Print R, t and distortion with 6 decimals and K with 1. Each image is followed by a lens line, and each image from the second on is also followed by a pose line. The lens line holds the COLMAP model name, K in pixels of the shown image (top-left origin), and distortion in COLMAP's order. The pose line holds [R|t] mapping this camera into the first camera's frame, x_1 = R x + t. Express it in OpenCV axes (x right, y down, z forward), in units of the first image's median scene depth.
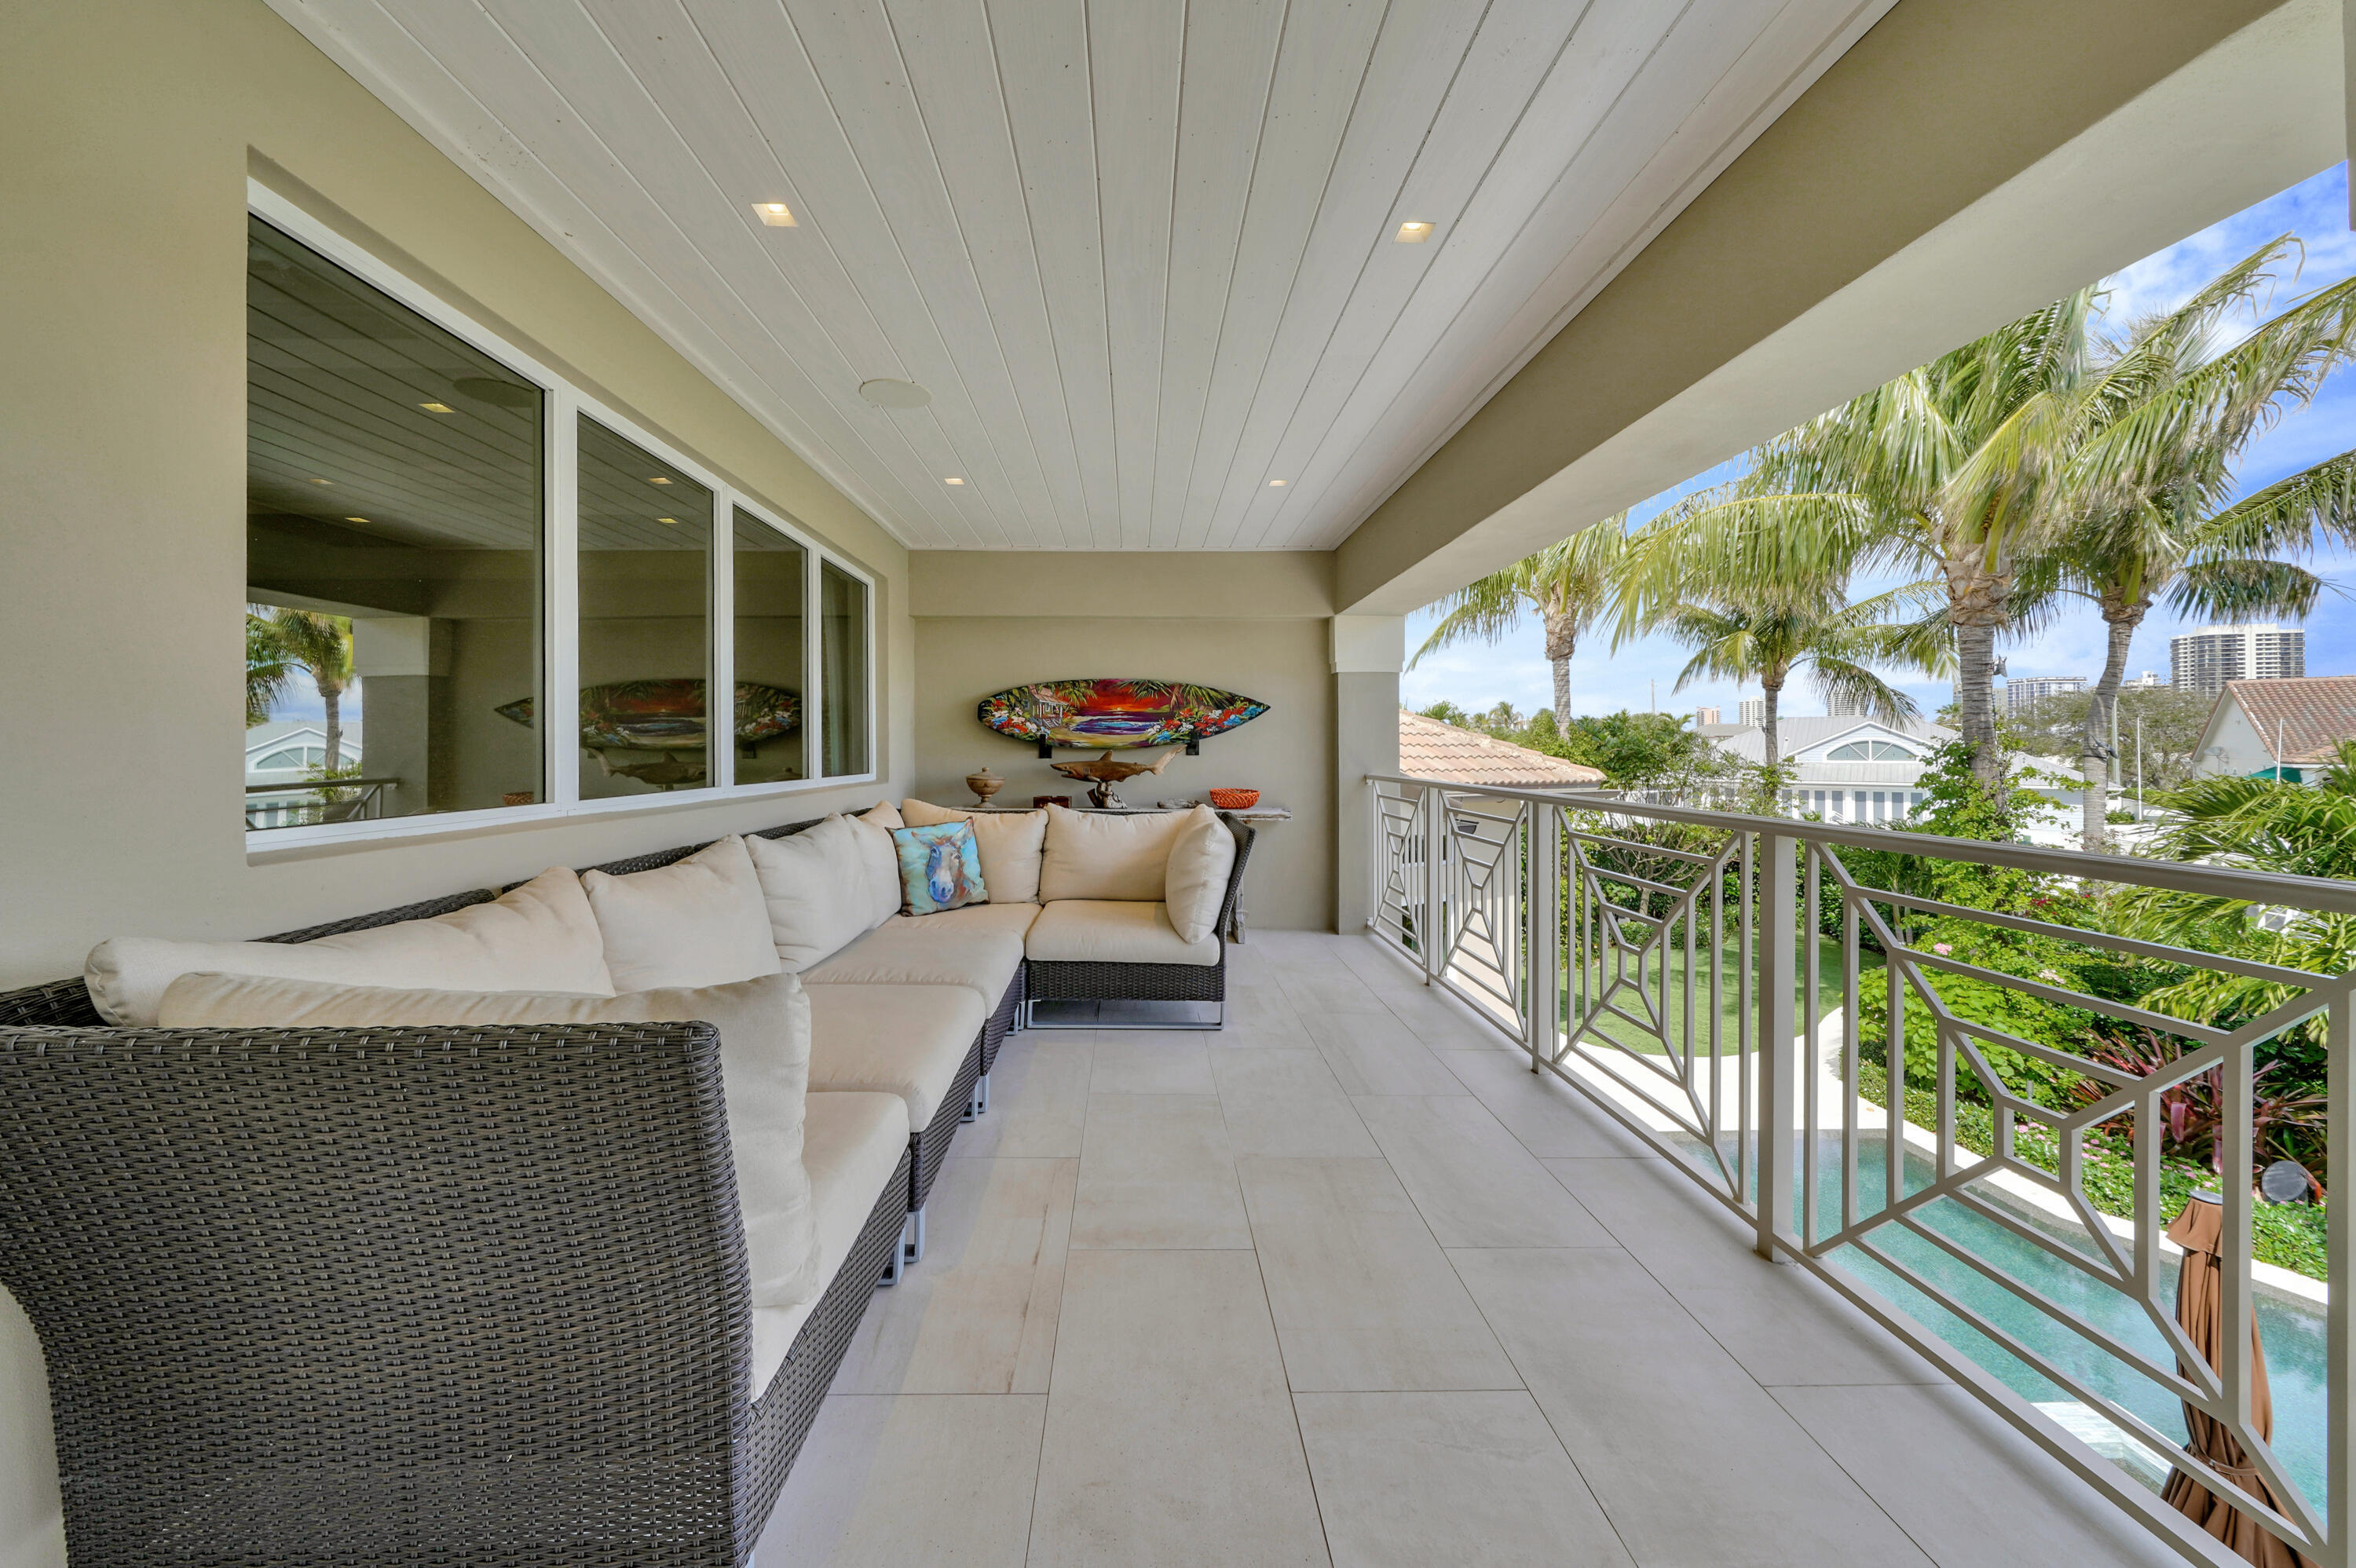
lens RADIAL K [[839.2, 0, 1158.2], [0, 839.2, 746.7], [0, 0, 1]] dist [-0.014708, -0.000085]
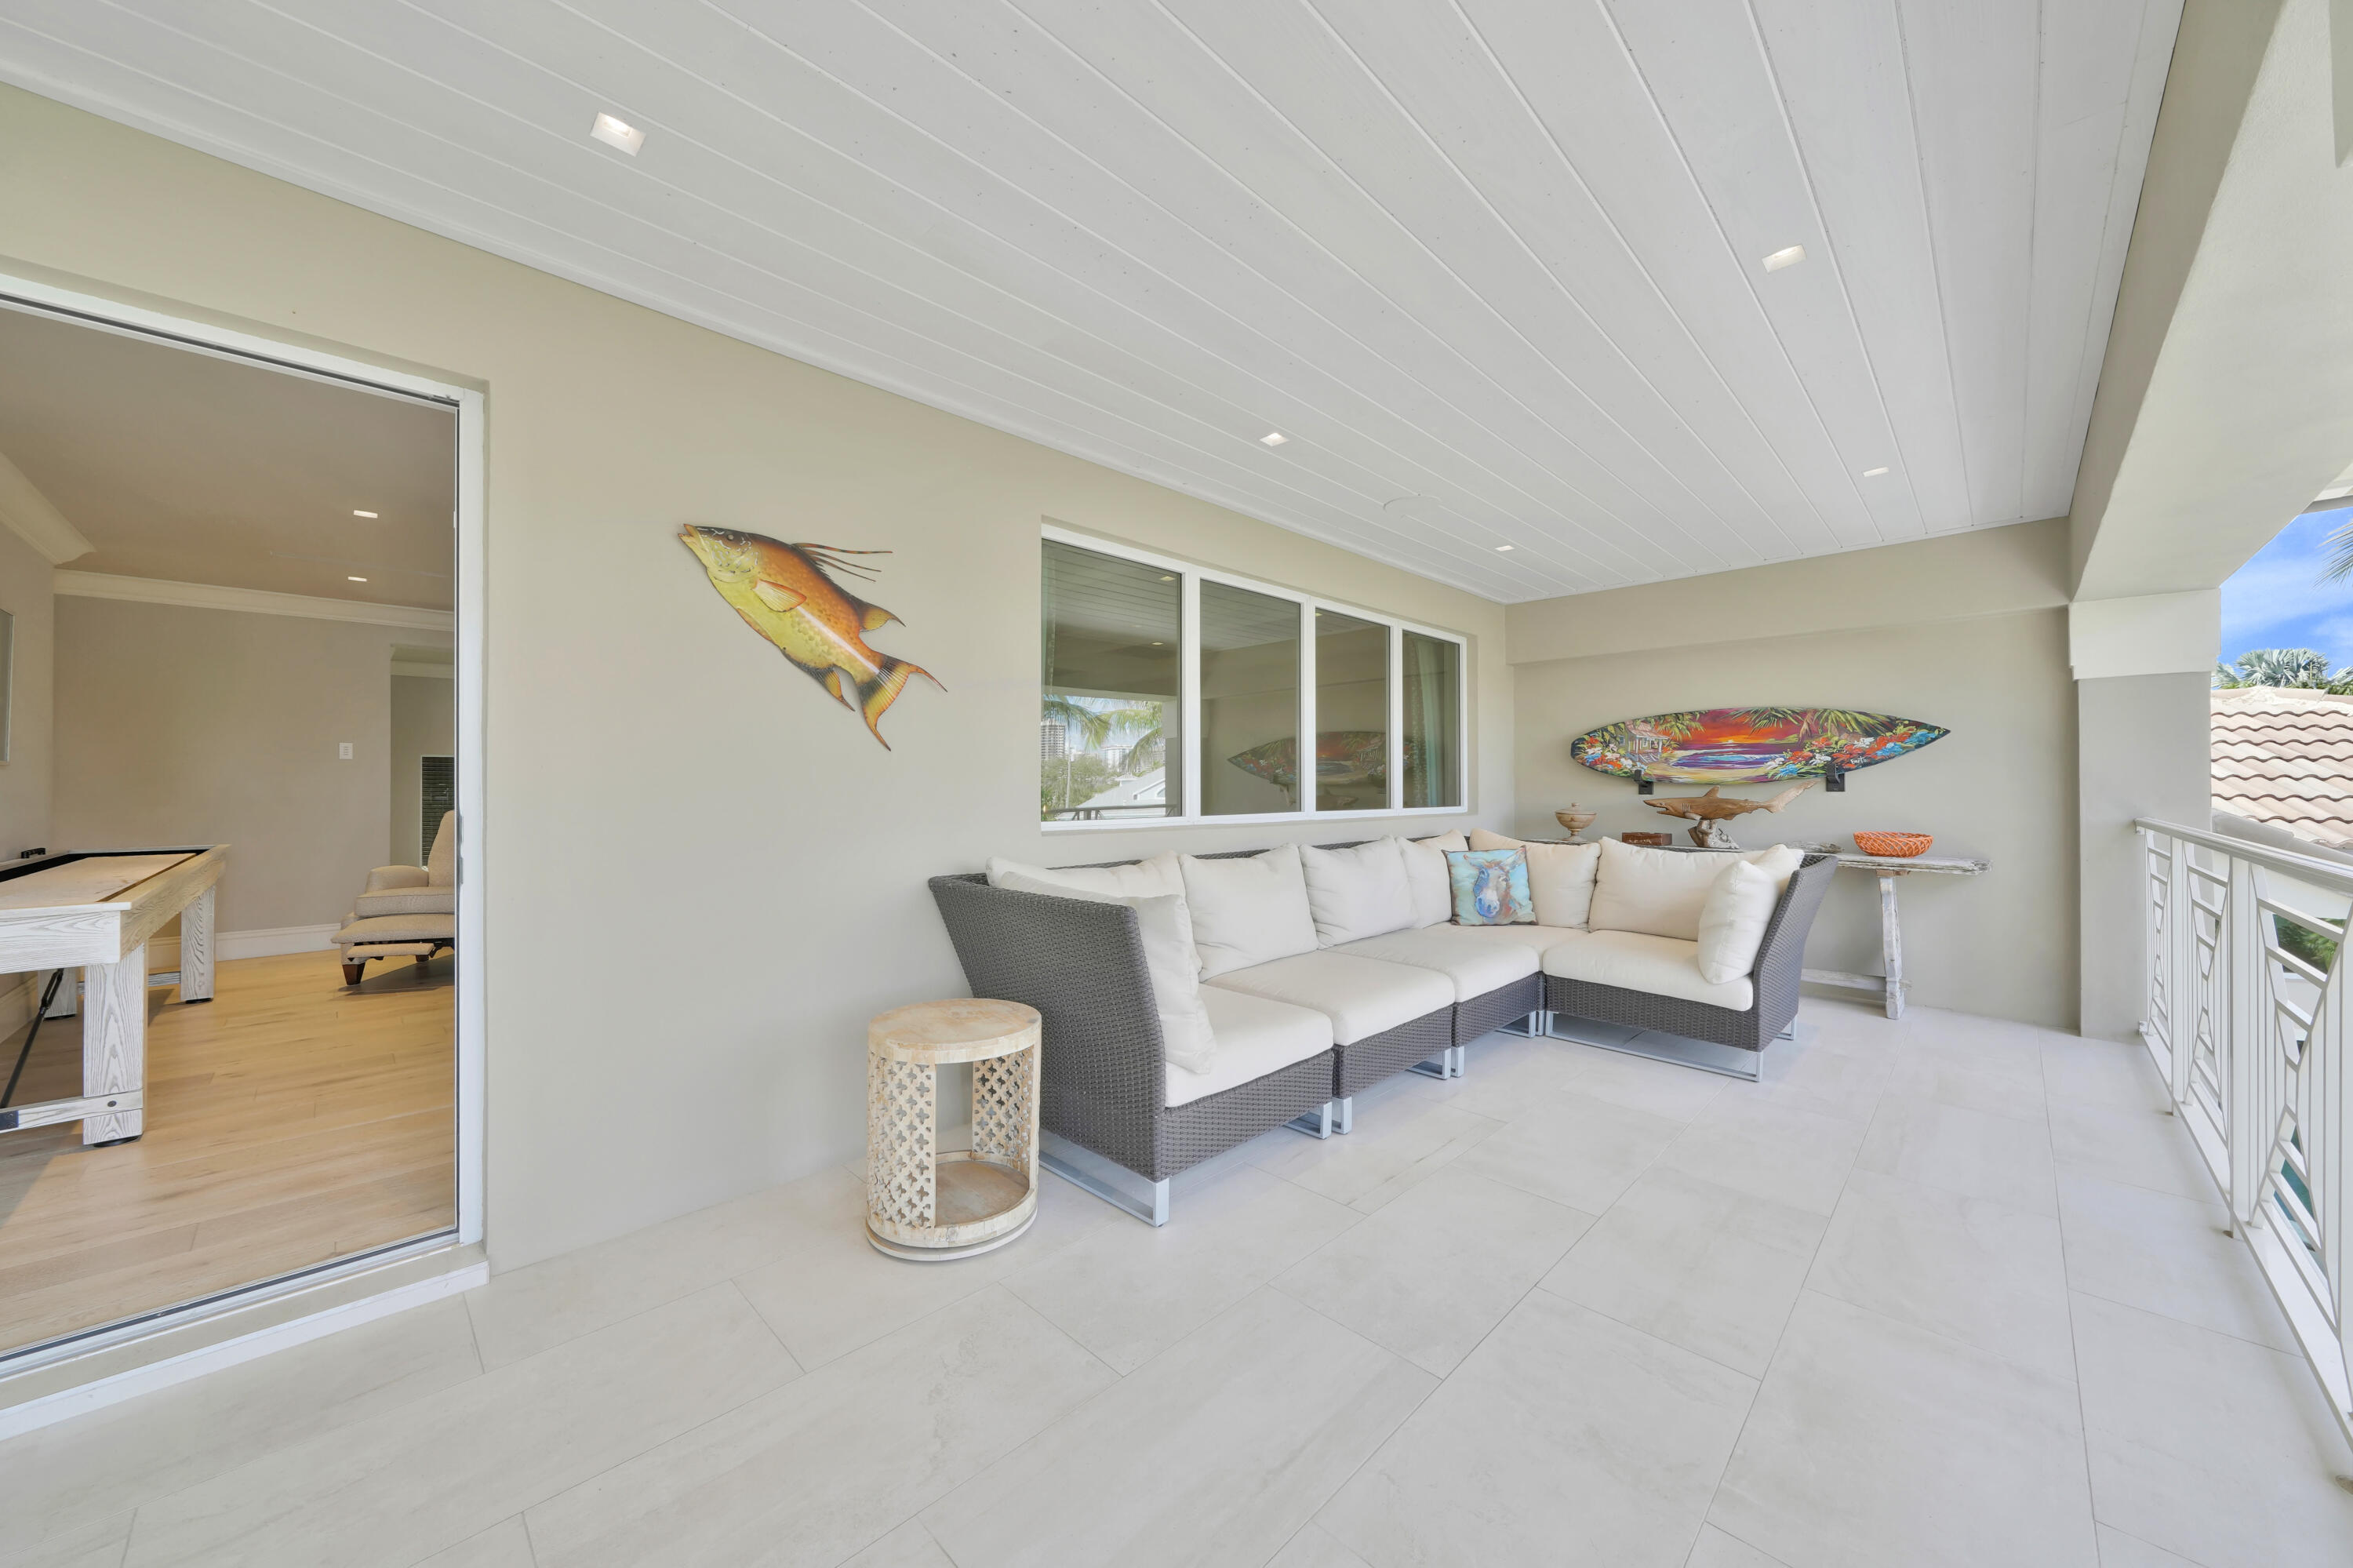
lens RADIAL K [[838.2, 0, 1172.4], [0, 838.2, 778.3], [0, 0, 1]] dist [-0.014708, -0.000085]
pose [[0.686508, -0.008596, -0.727072, 0.205091], [0.003182, 0.999956, -0.008818, 0.002050], [0.727115, 0.003740, 0.686505, -0.078891]]
